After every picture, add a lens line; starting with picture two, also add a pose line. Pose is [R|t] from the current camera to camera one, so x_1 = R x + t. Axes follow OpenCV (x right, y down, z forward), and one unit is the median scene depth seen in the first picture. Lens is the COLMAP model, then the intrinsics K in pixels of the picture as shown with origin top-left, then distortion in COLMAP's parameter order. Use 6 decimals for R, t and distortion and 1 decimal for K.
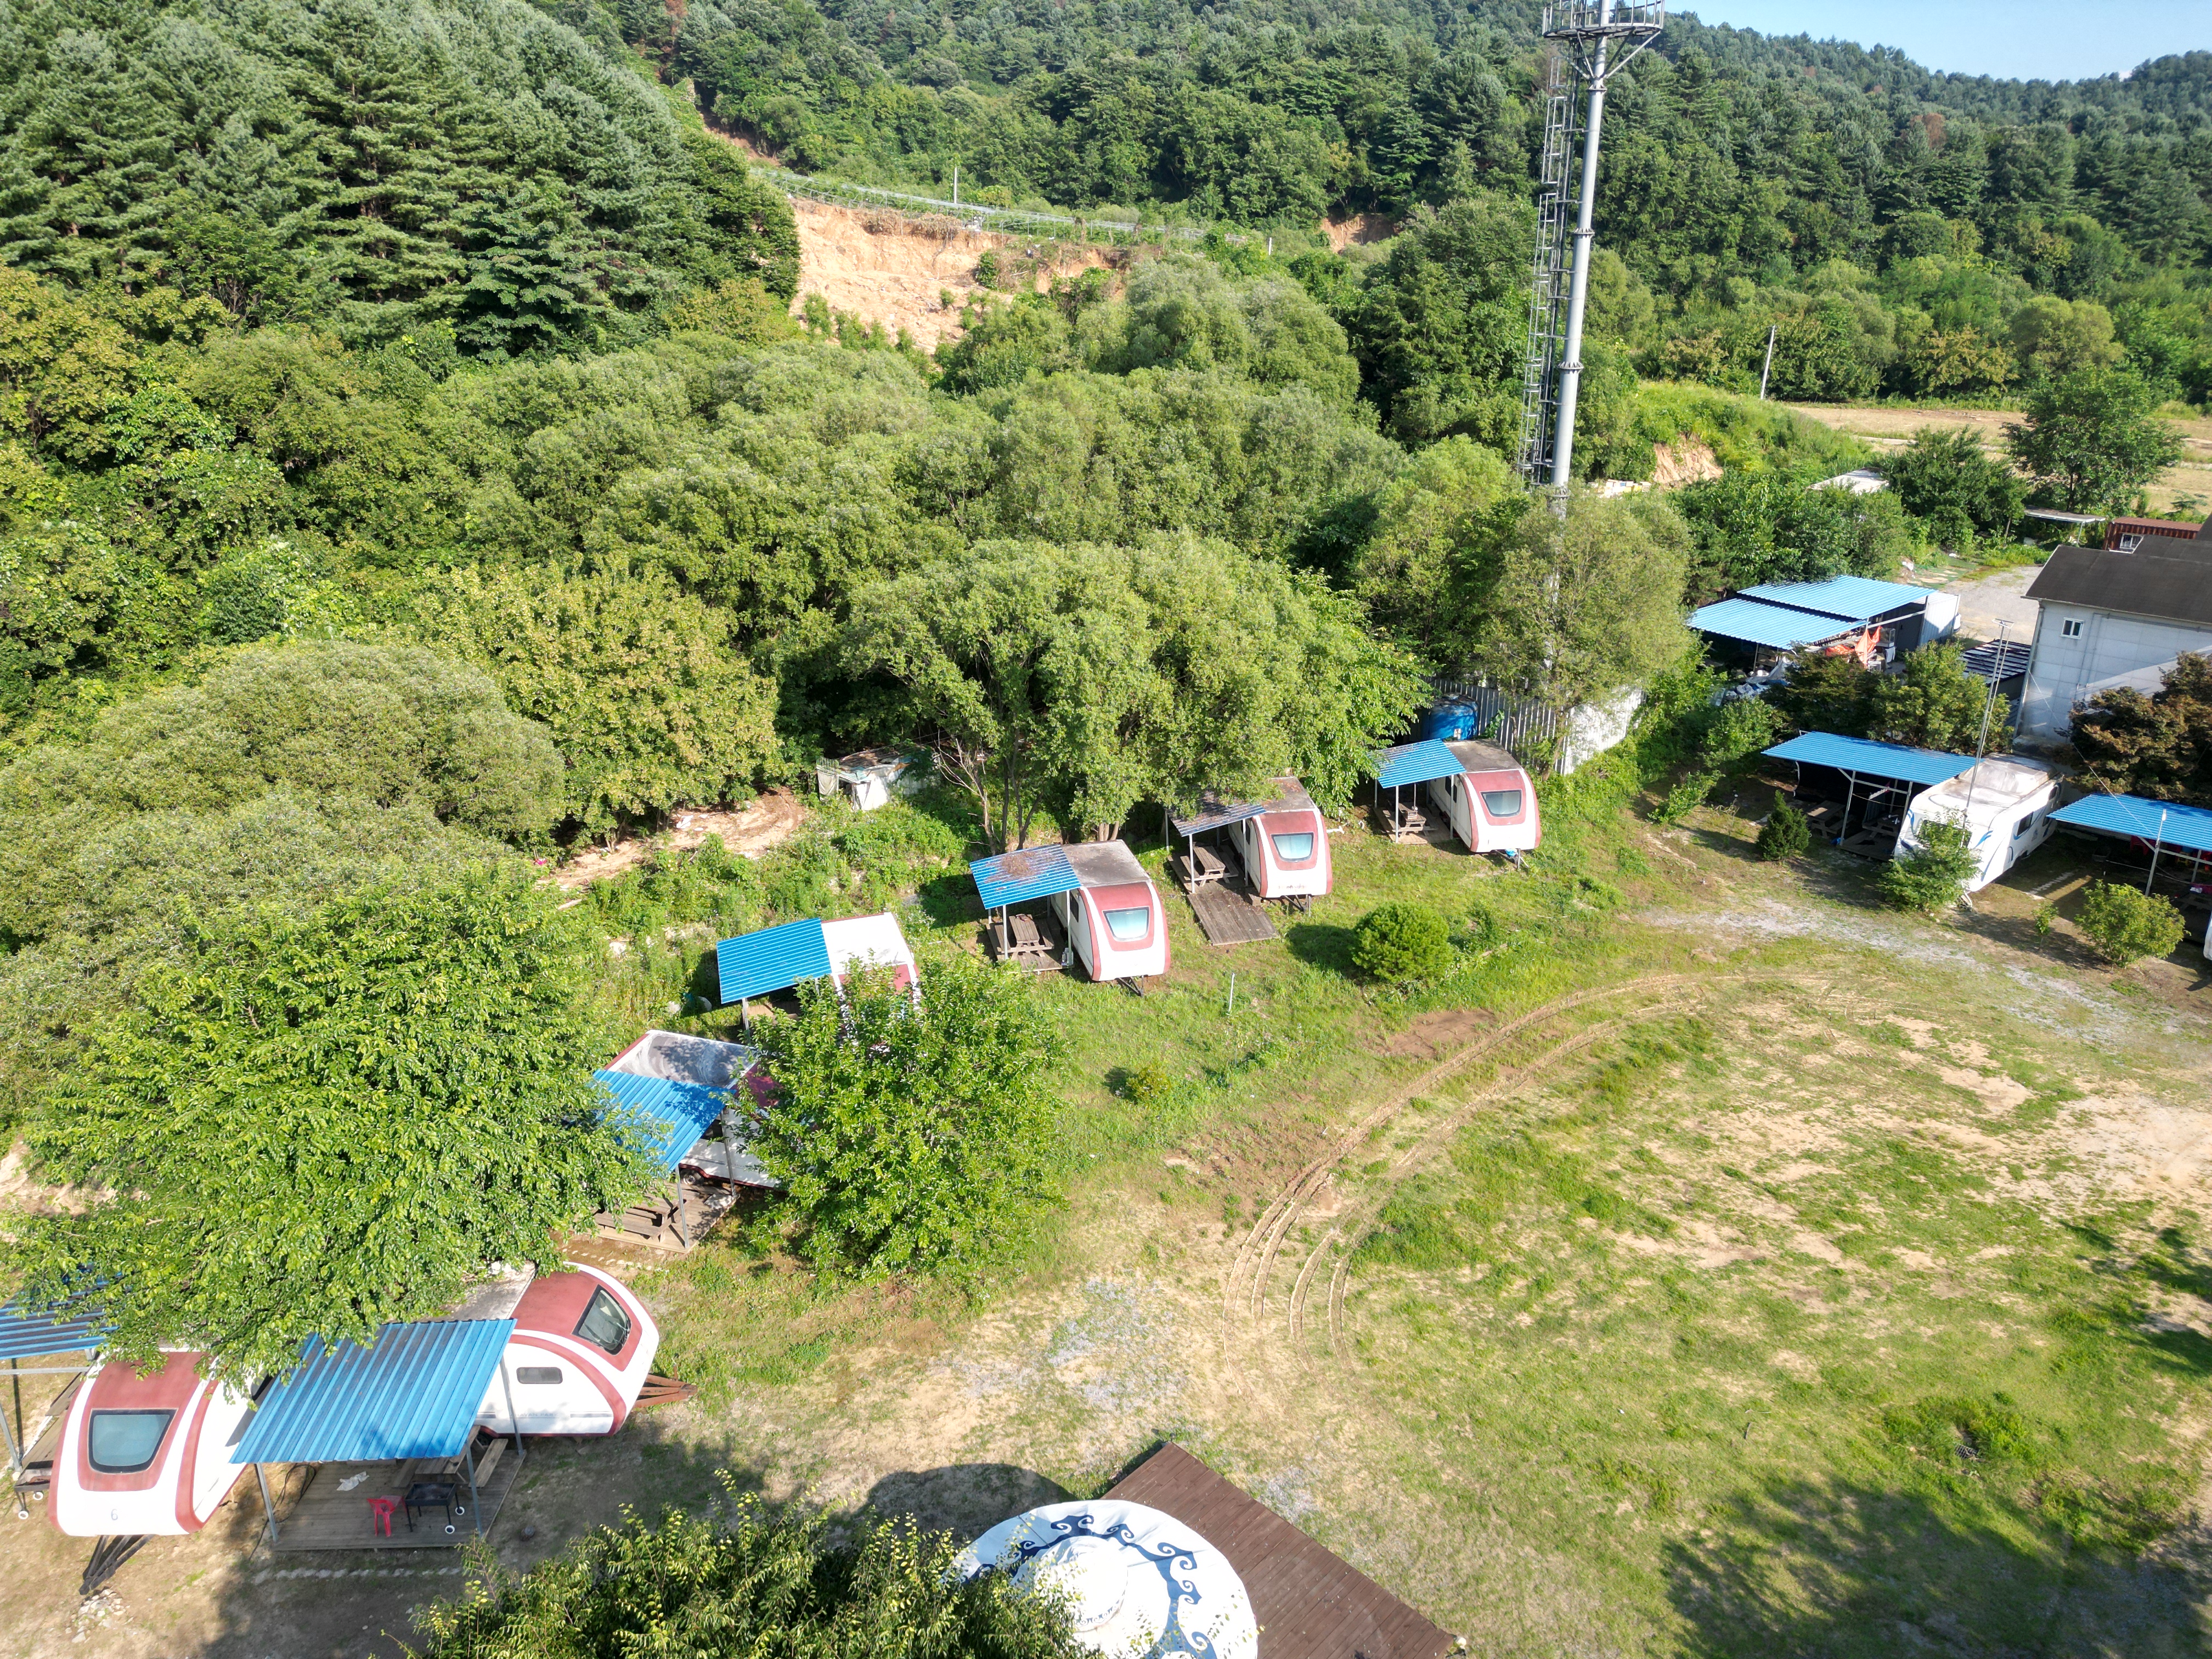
lens RADIAL K [[1527.0, 0, 1113.5], [0, 1527.0, 825.5], [0, 0, 1]] dist [0.079101, -0.080691]
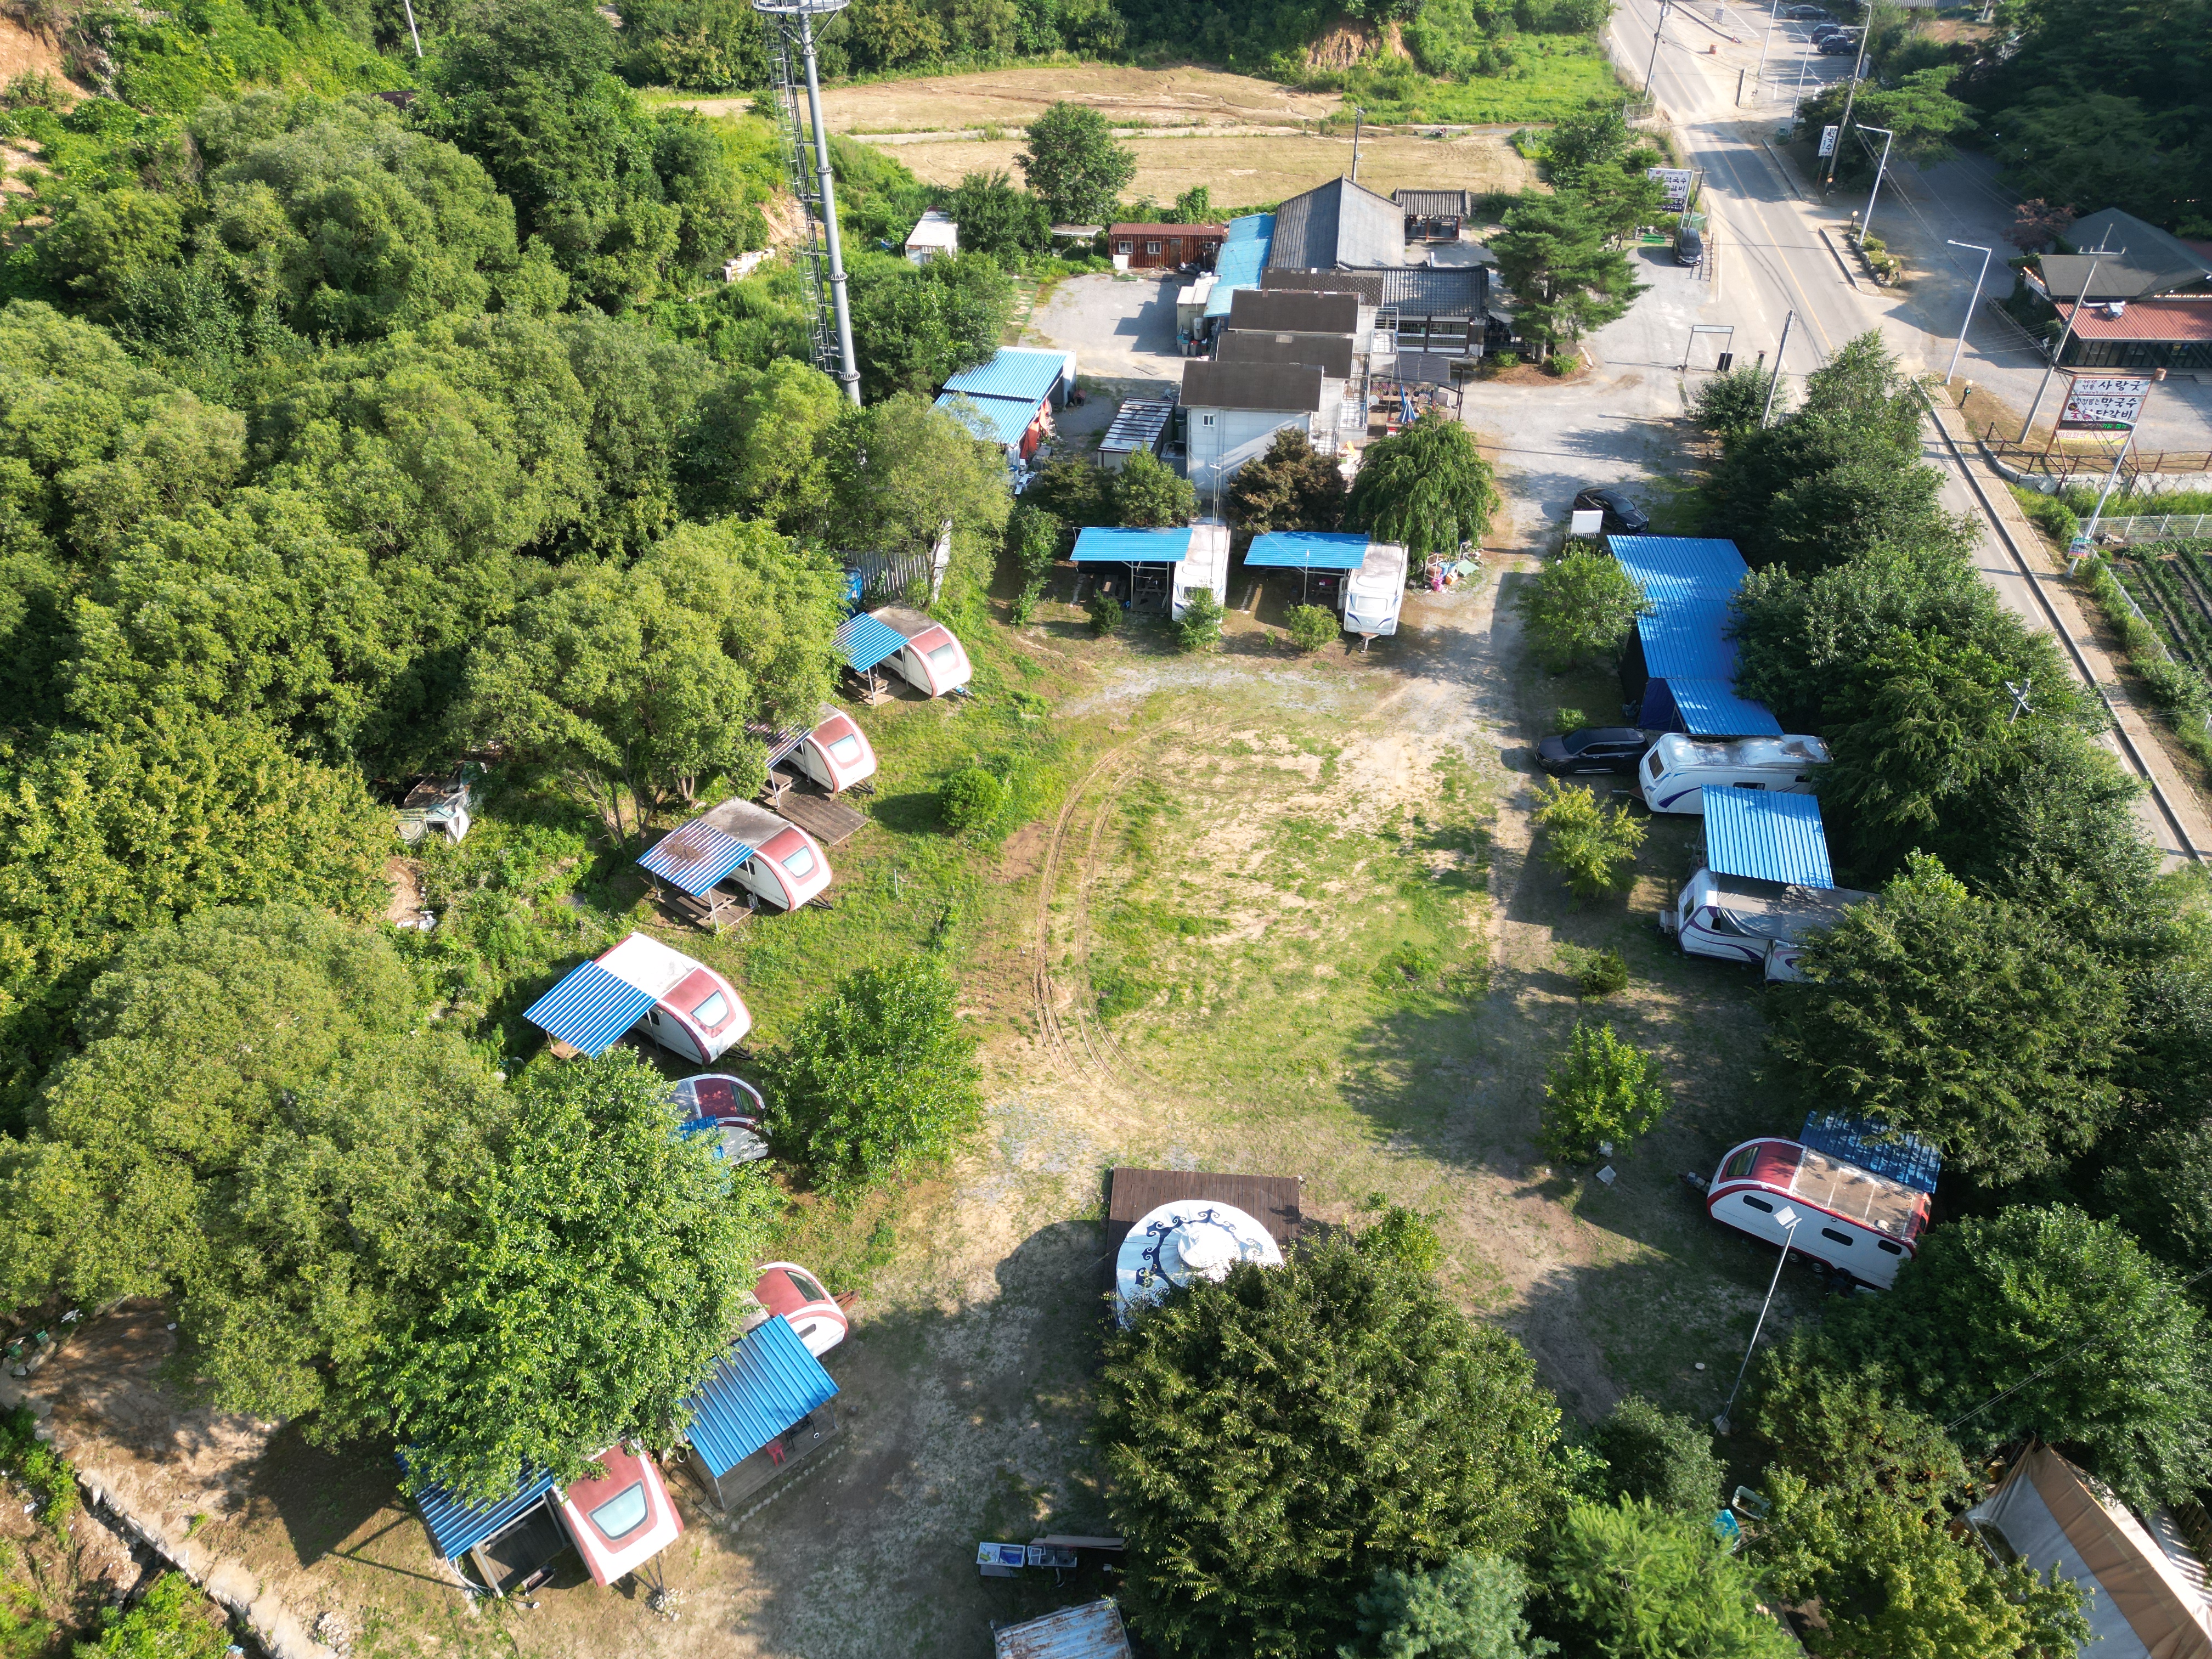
lens RADIAL K [[1504.6, 0, 1106.0], [0, 1504.6, 829.5], [0, 0, 1]] dist [0.103186, -0.176894]
pose [[0.770896, -0.386982, 0.505929, -0.397741], [0.236637, 0.911436, 0.336582, -0.310461], [-0.591373, -0.139748, 0.794196, -0.187191]]
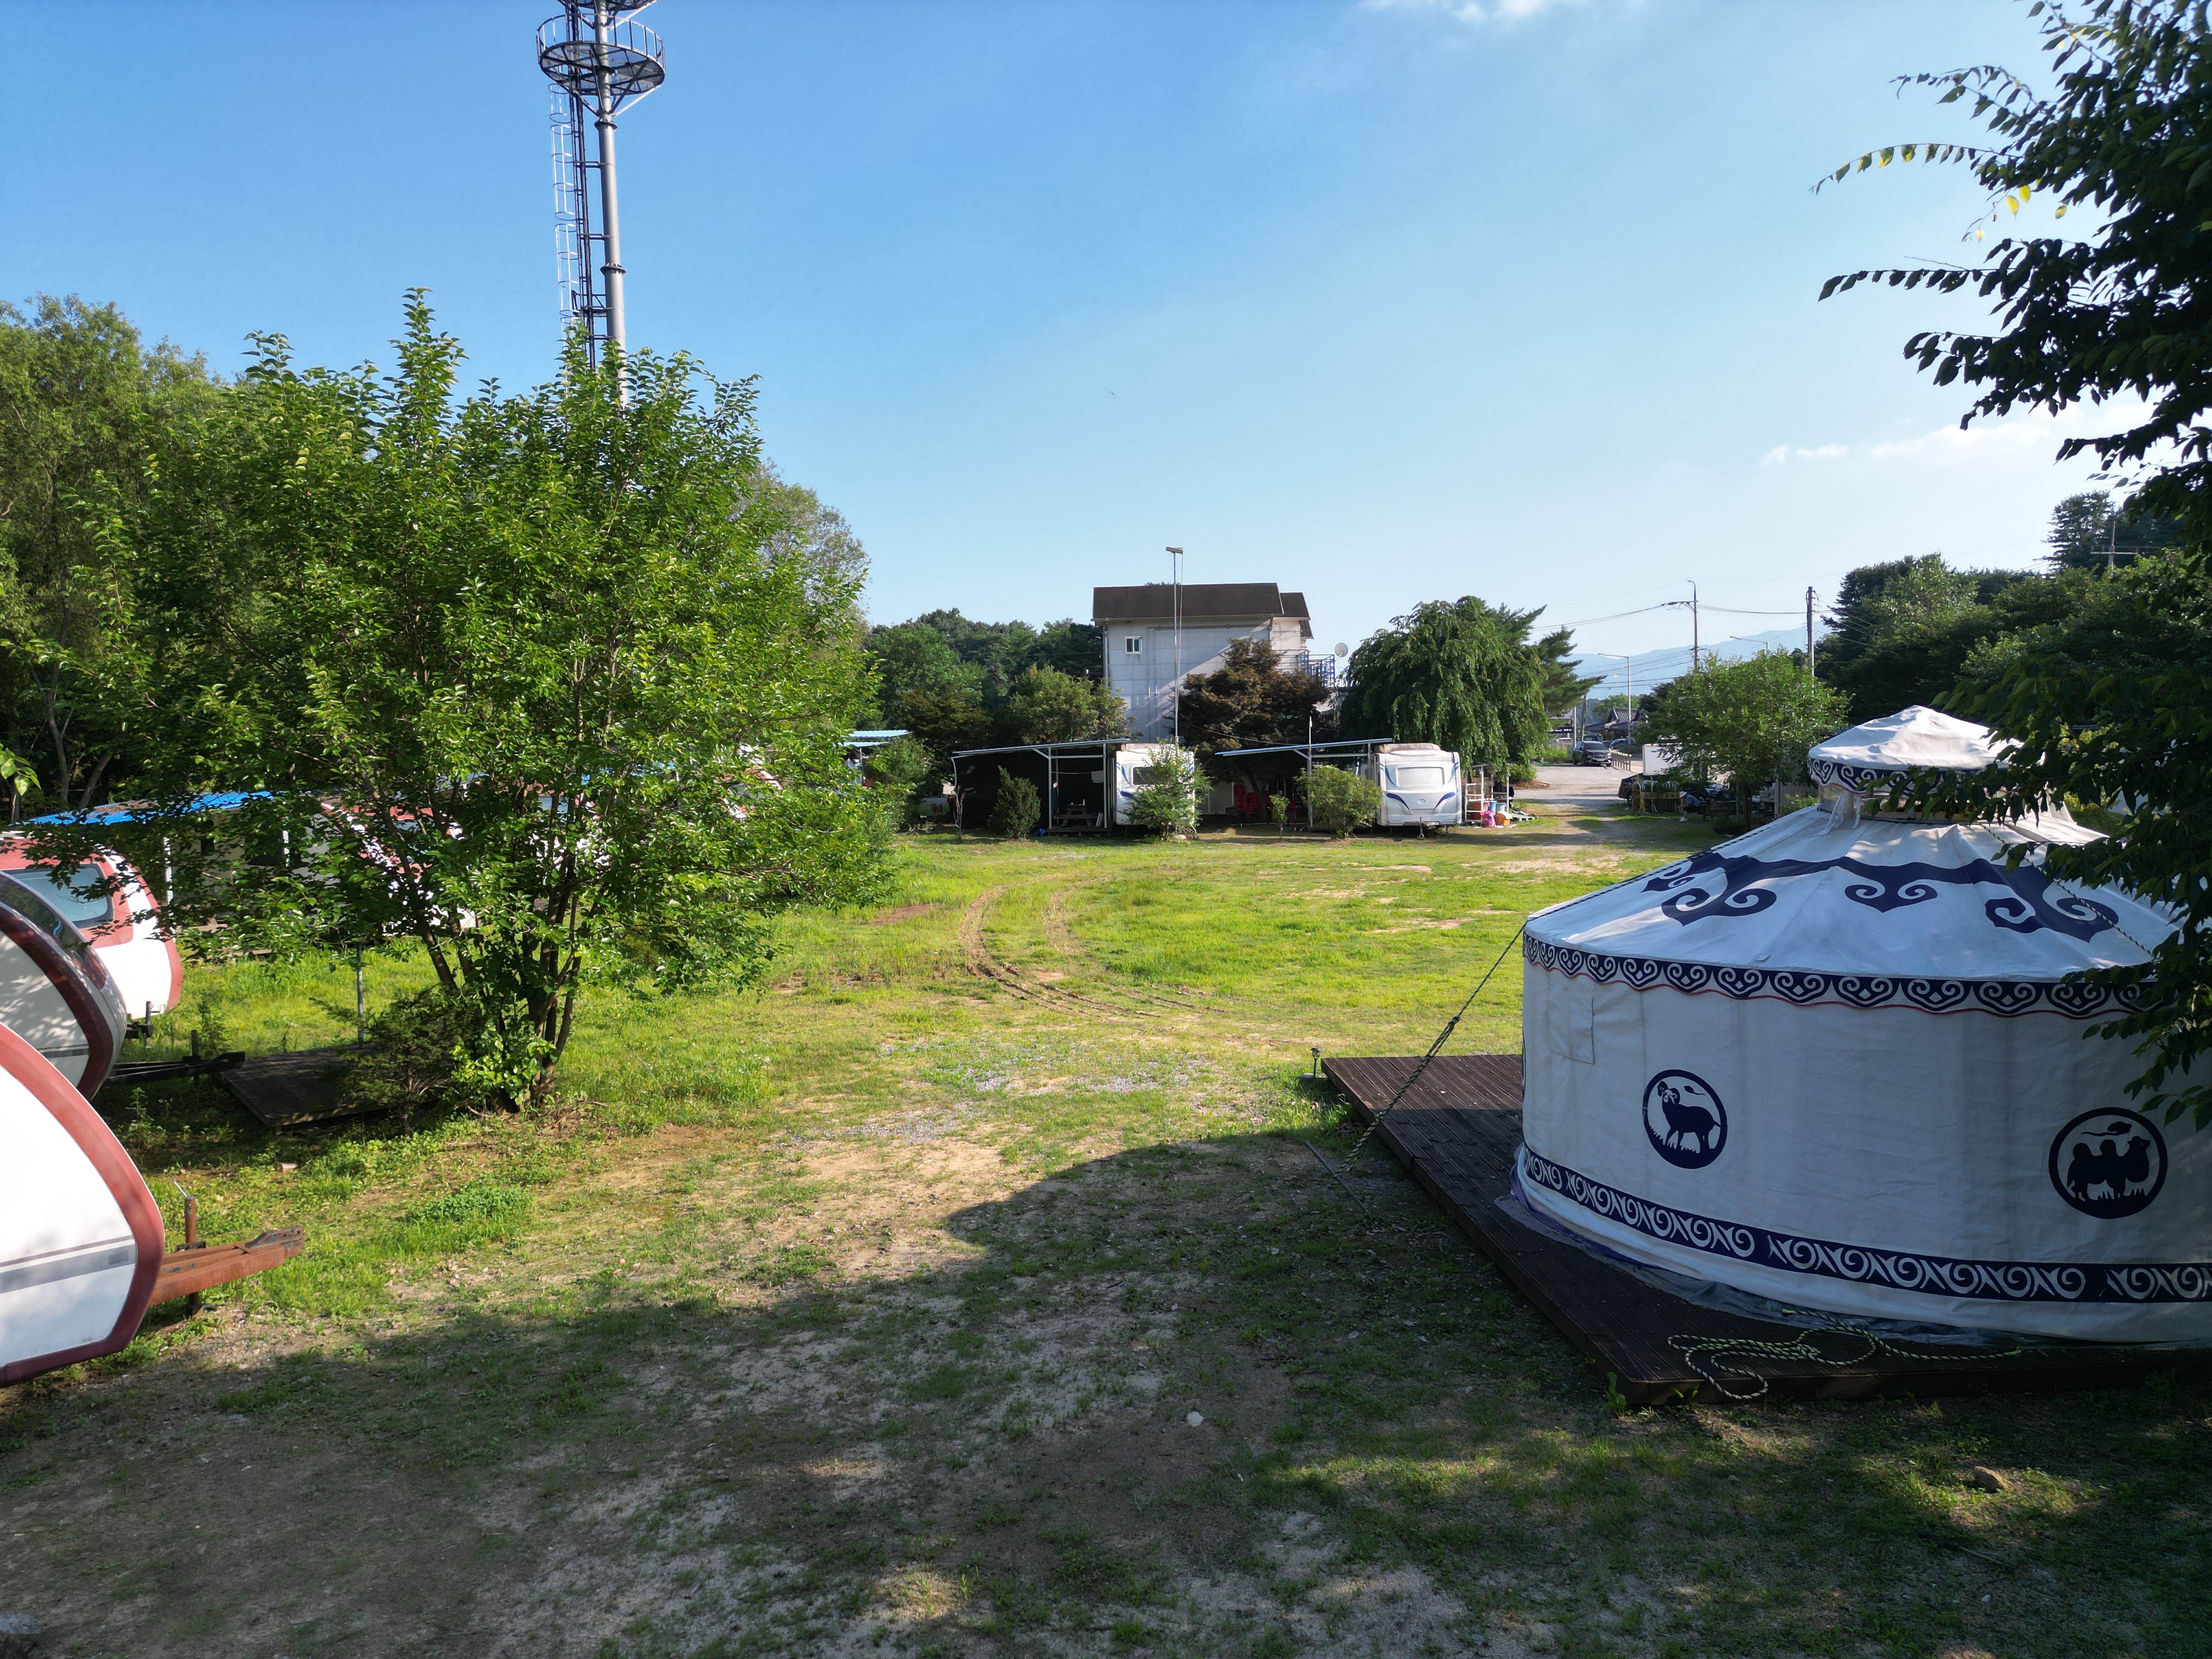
lens RADIAL K [[1535.7, 0, 1098.9], [0, 1535.7, 832.4], [0, 0, 1]] dist [0.042126, -0.054475]
pose [[0.680711, -0.046990, 0.731043, -0.225098], [0.282401, 0.937639, -0.202688, 0.233131], [-0.675930, 0.344419, 0.651532, 0.383153]]
